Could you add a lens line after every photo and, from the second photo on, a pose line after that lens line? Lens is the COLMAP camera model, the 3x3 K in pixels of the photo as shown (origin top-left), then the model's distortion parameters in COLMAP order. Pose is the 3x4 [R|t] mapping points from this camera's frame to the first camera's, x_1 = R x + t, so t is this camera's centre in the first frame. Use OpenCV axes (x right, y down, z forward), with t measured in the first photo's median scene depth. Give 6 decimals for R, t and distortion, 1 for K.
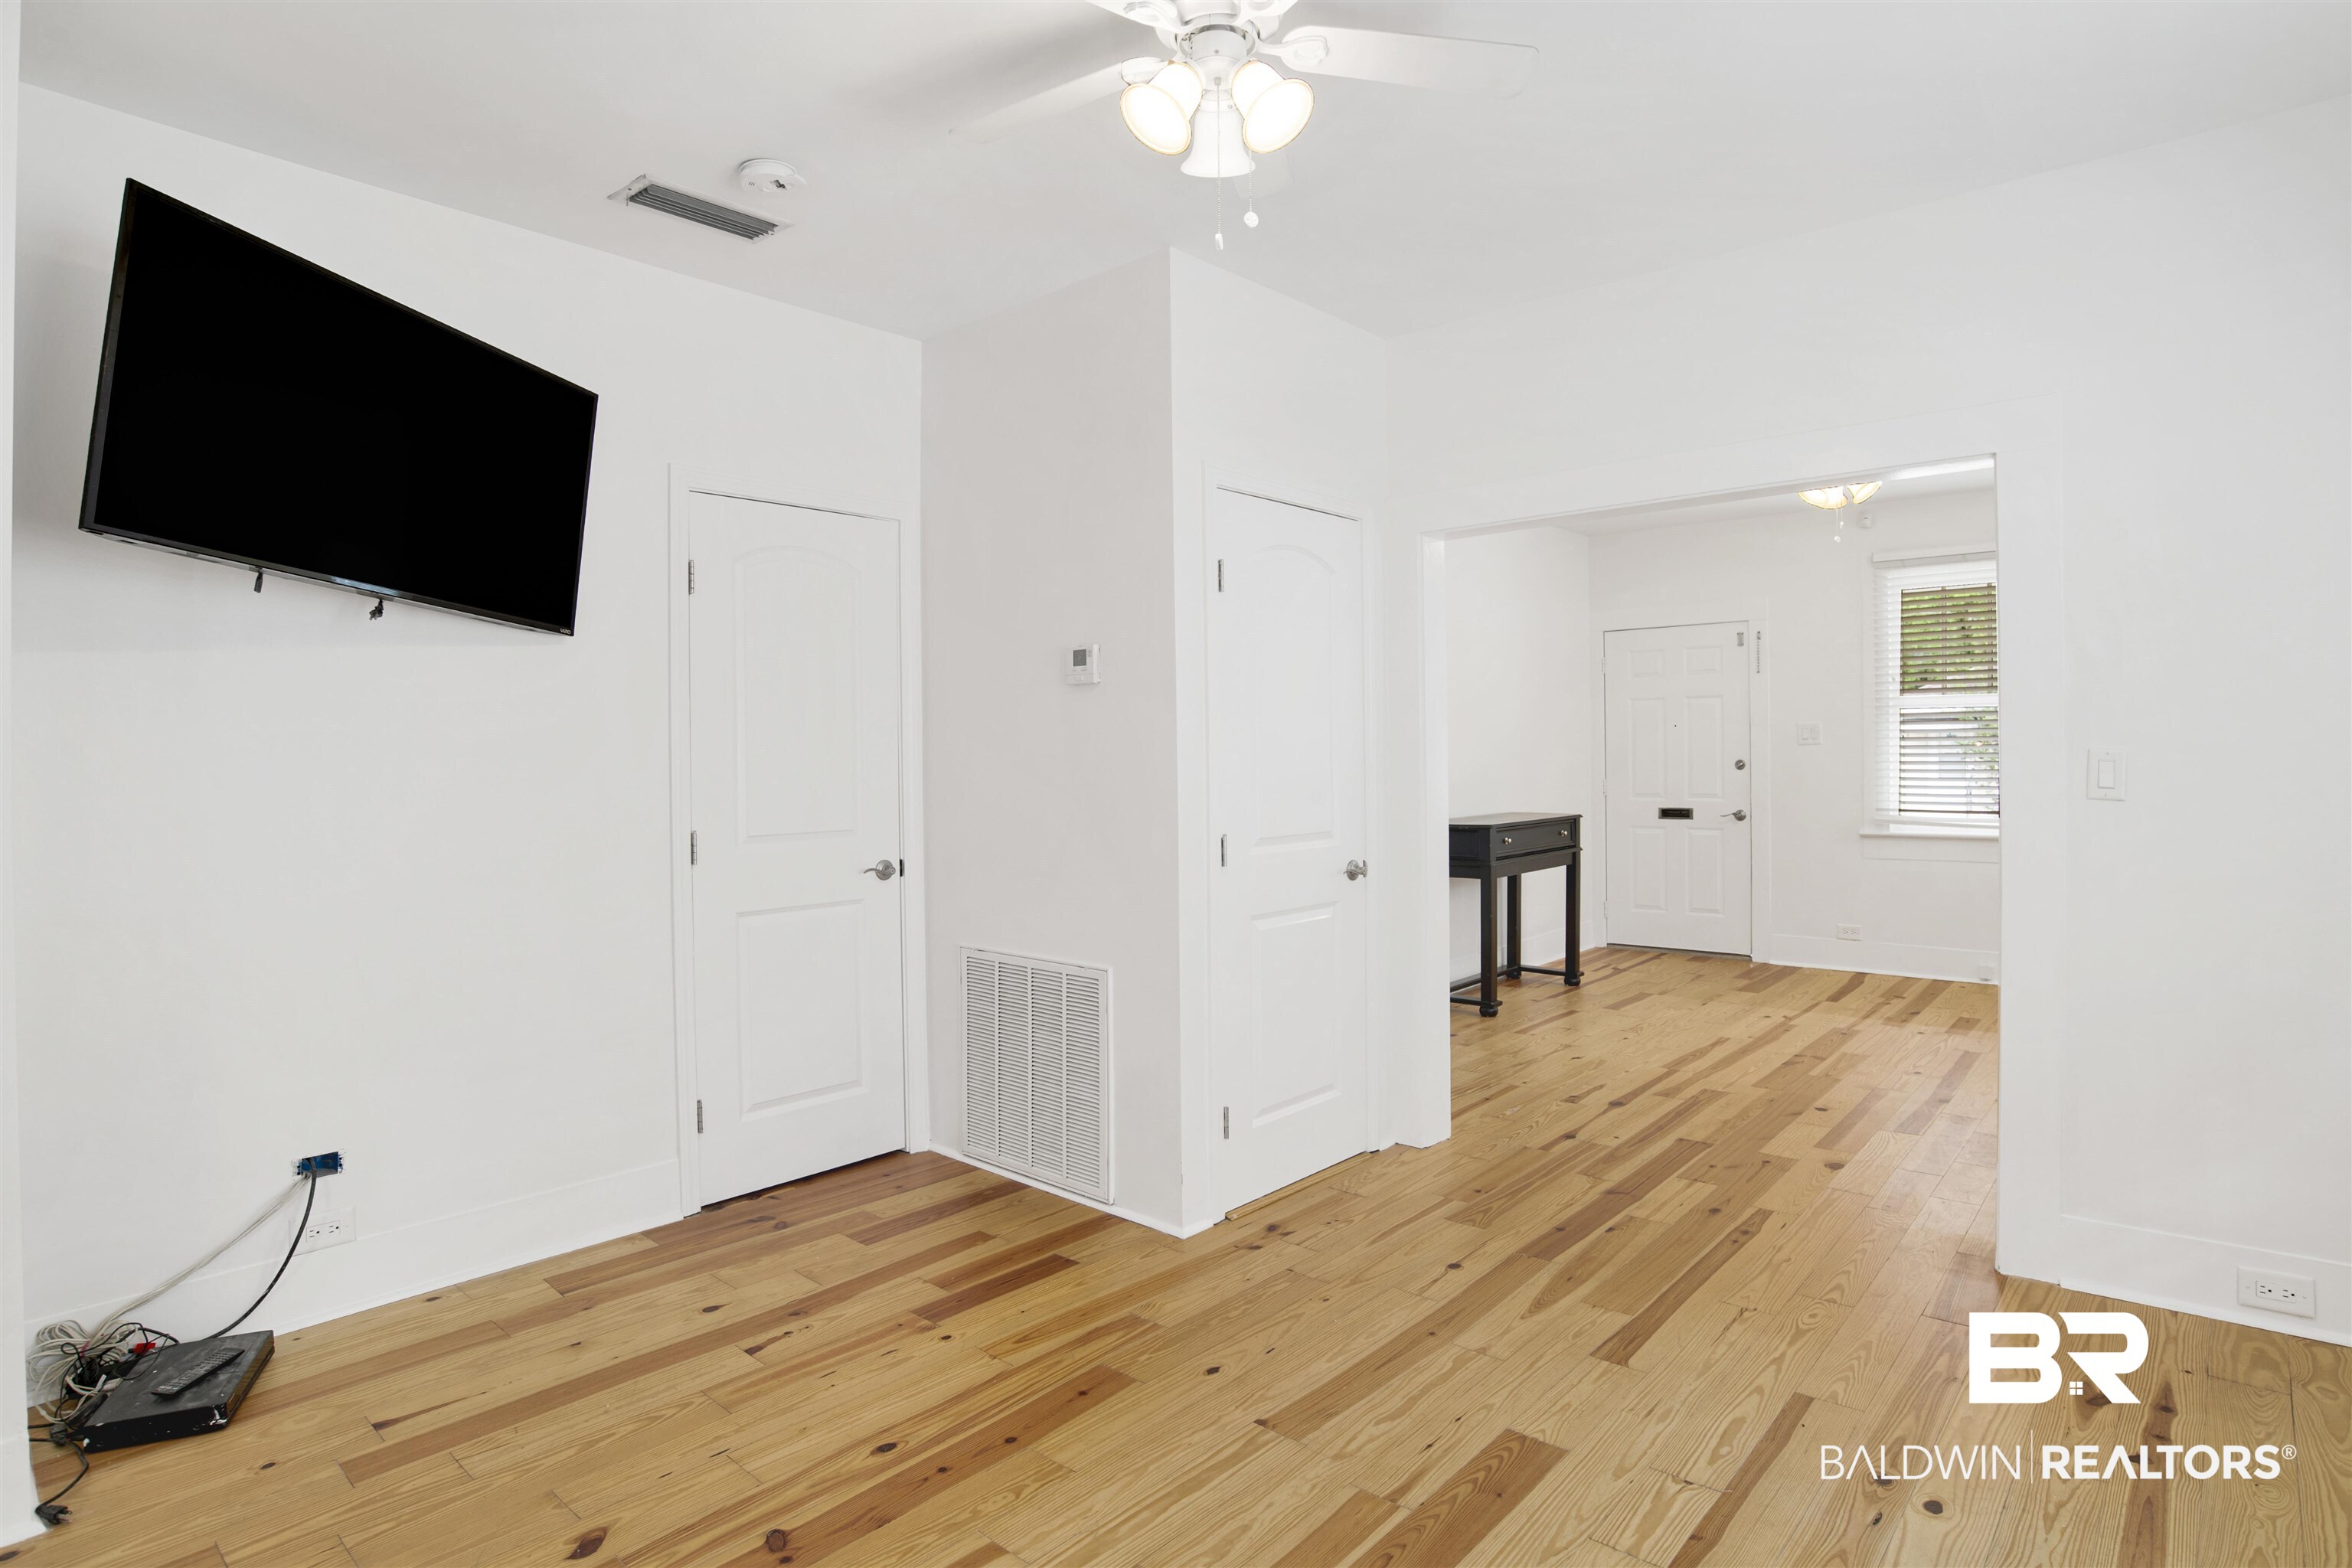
lens RADIAL K [[1233.7, 0, 1193.4], [0, 1233.7, 770.7], [0, 0, 1]] dist [-0.069986, 0.024123]
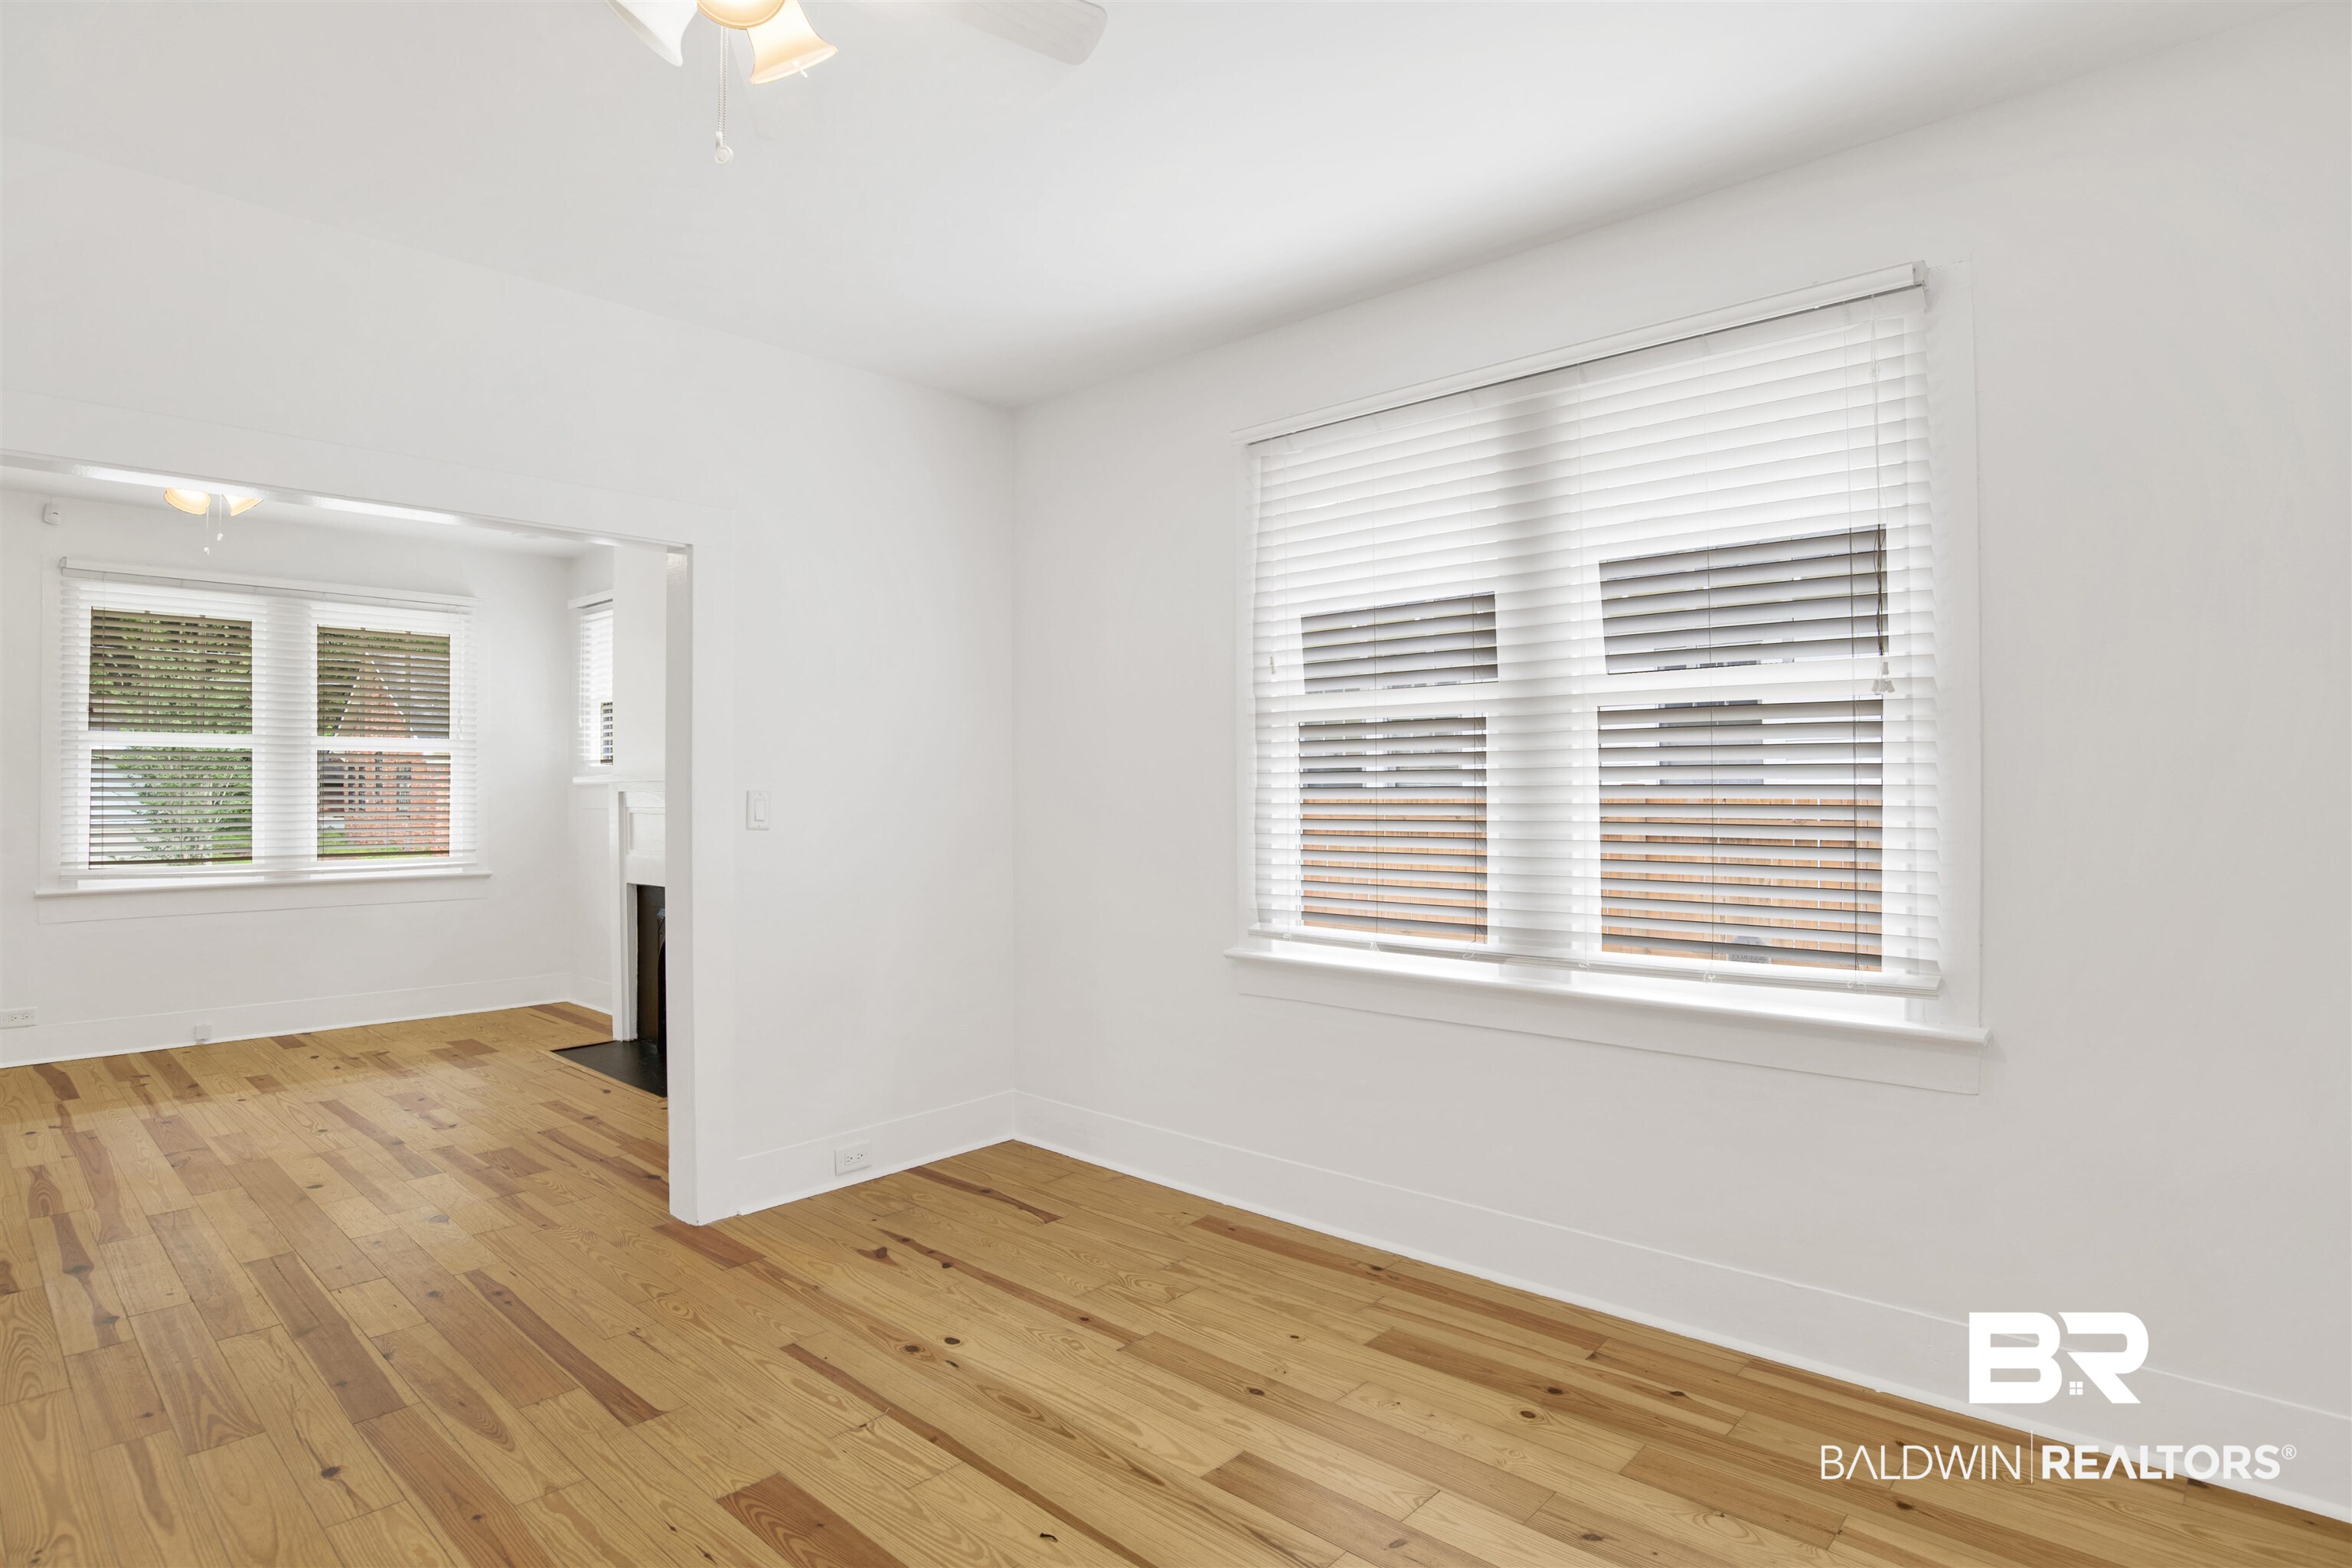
lens RADIAL K [[1233.7, 0, 1193.4], [0, 1233.7, 774.7], [0, 0, 1]] dist [-0.069986, 0.024123]
pose [[0.019836, 0.019550, 0.999612, -0.276697], [0.016016, 0.999674, -0.019869, -0.000557], [-0.999675, 0.016404, 0.019516, 0.240040]]
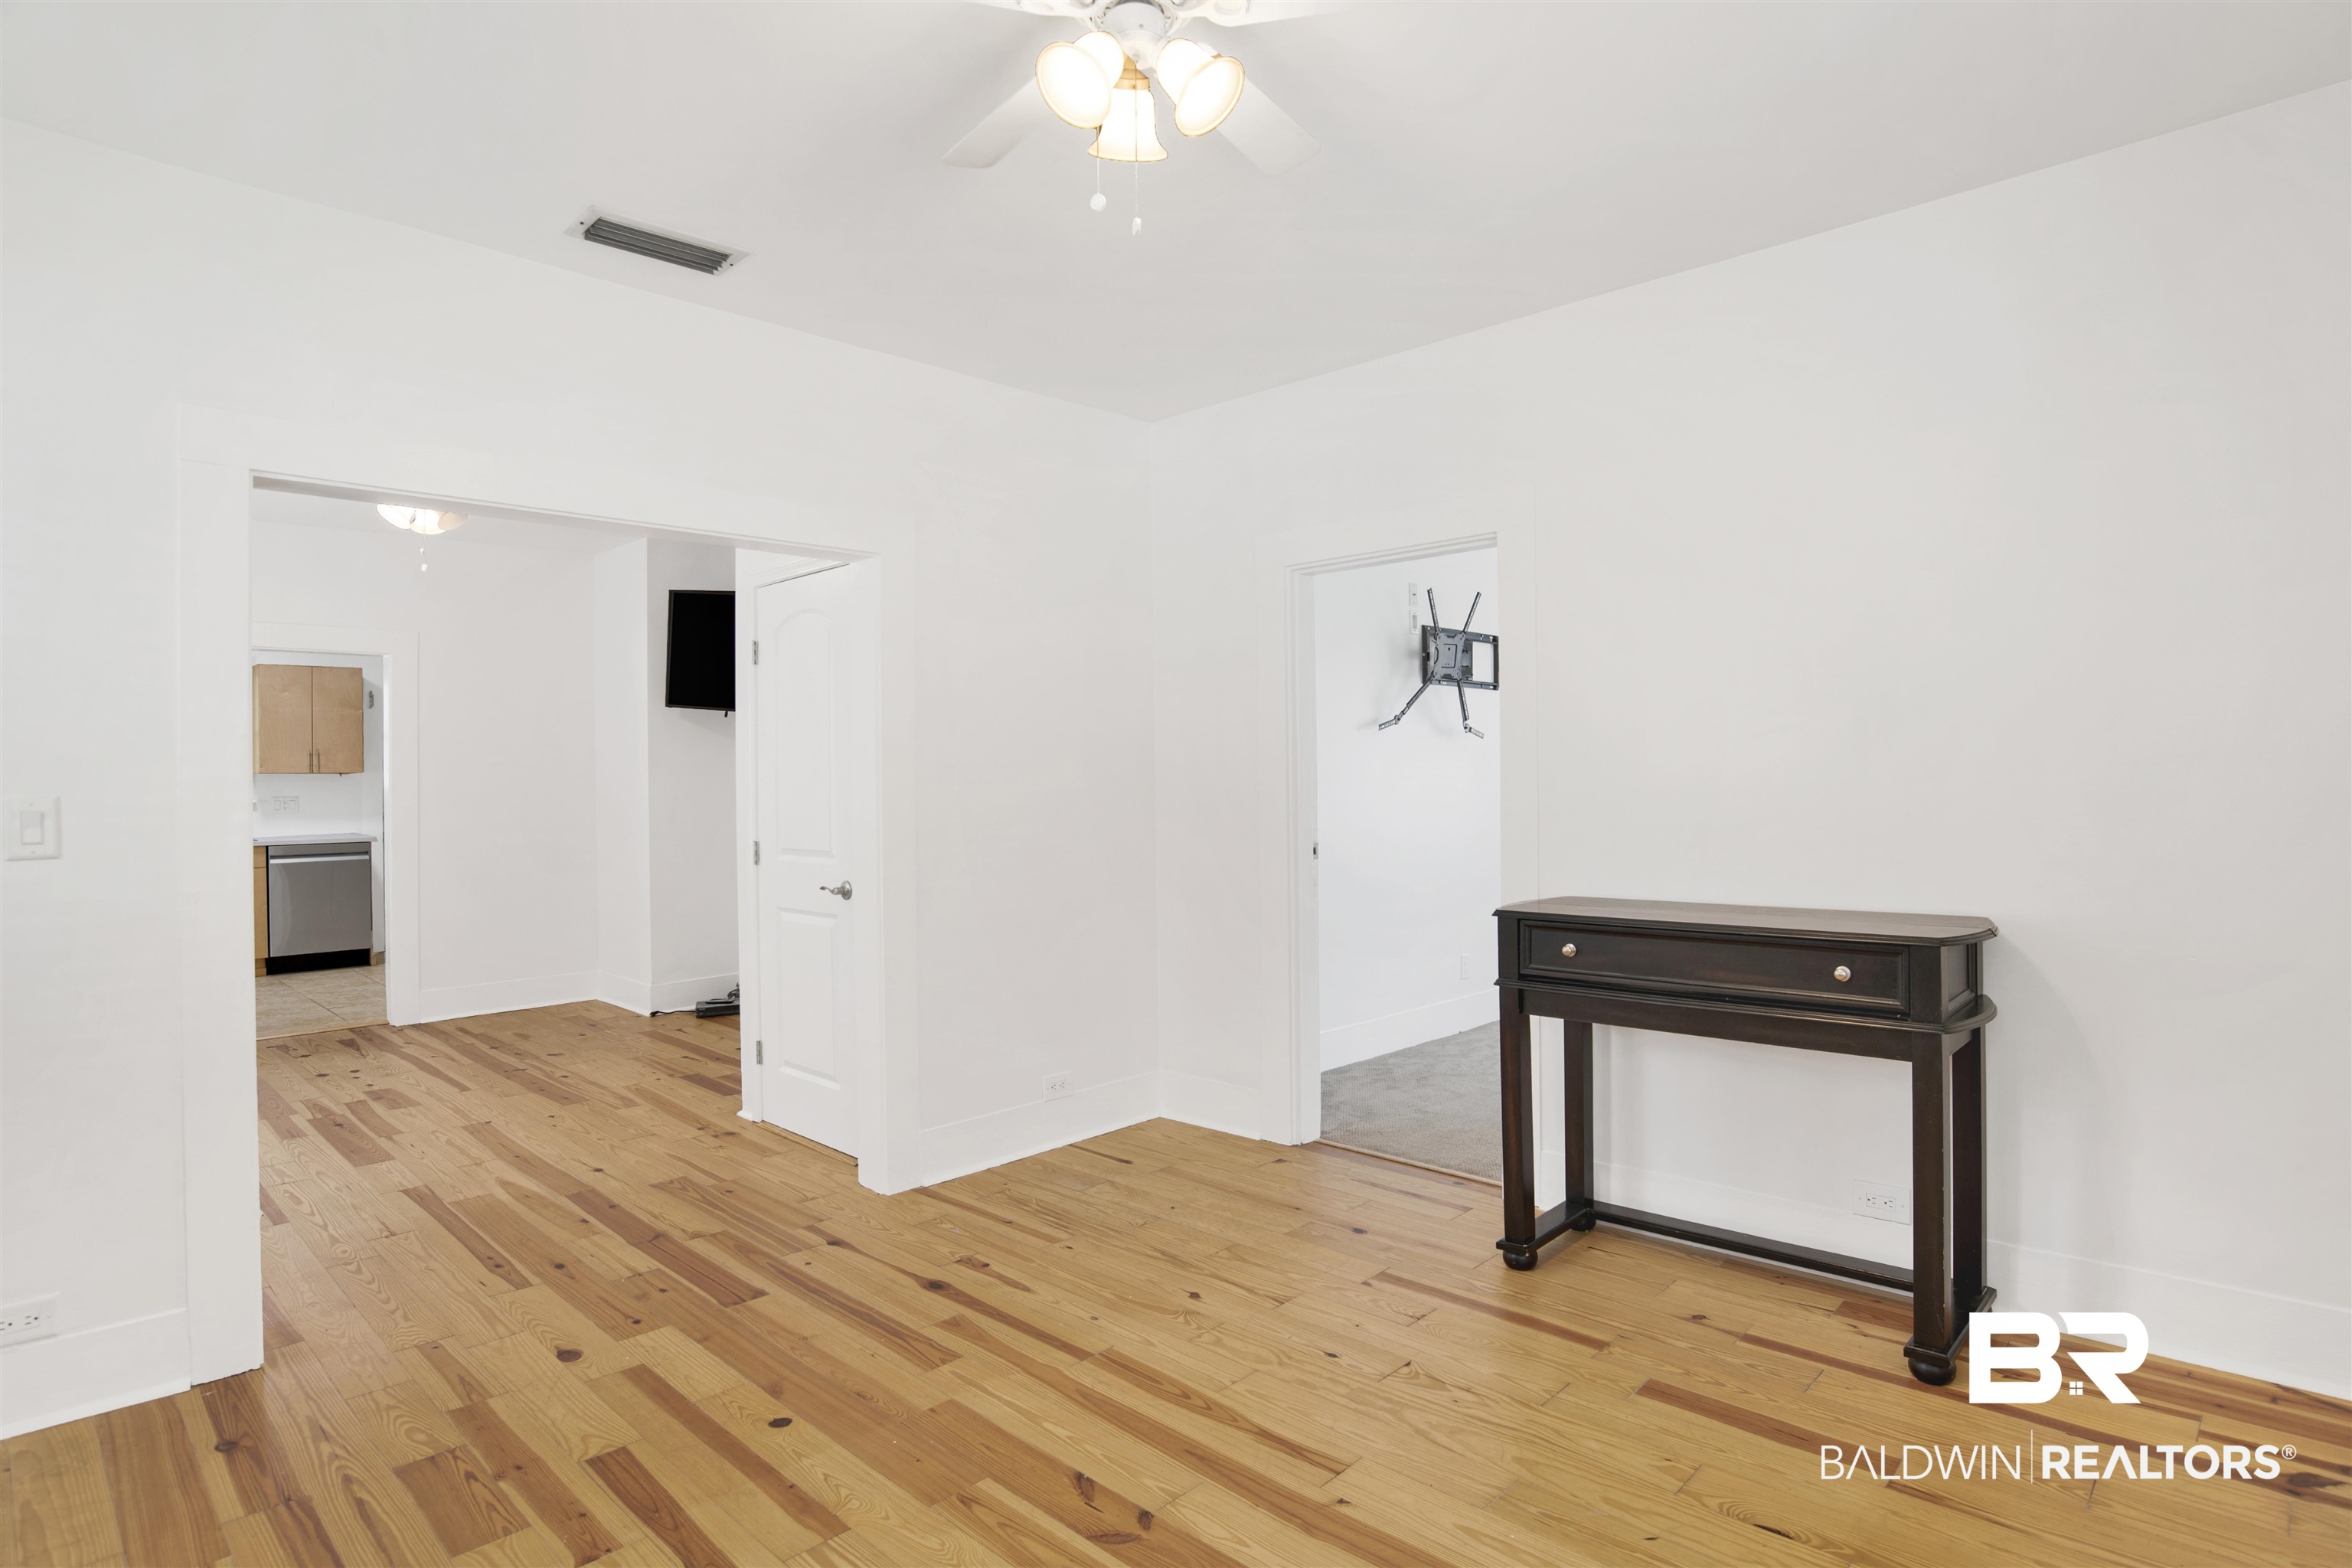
lens RADIAL K [[1233.7, 0, 1195.5], [0, 1233.7, 799.2], [0, 0, 1]] dist [-0.069986, 0.024123]
pose [[-0.040342, 0.033093, -0.998638, 0.807314], [0.001464, 0.999452, 0.033060, -0.023207], [0.999185, -0.000128, -0.040368, 0.920567]]
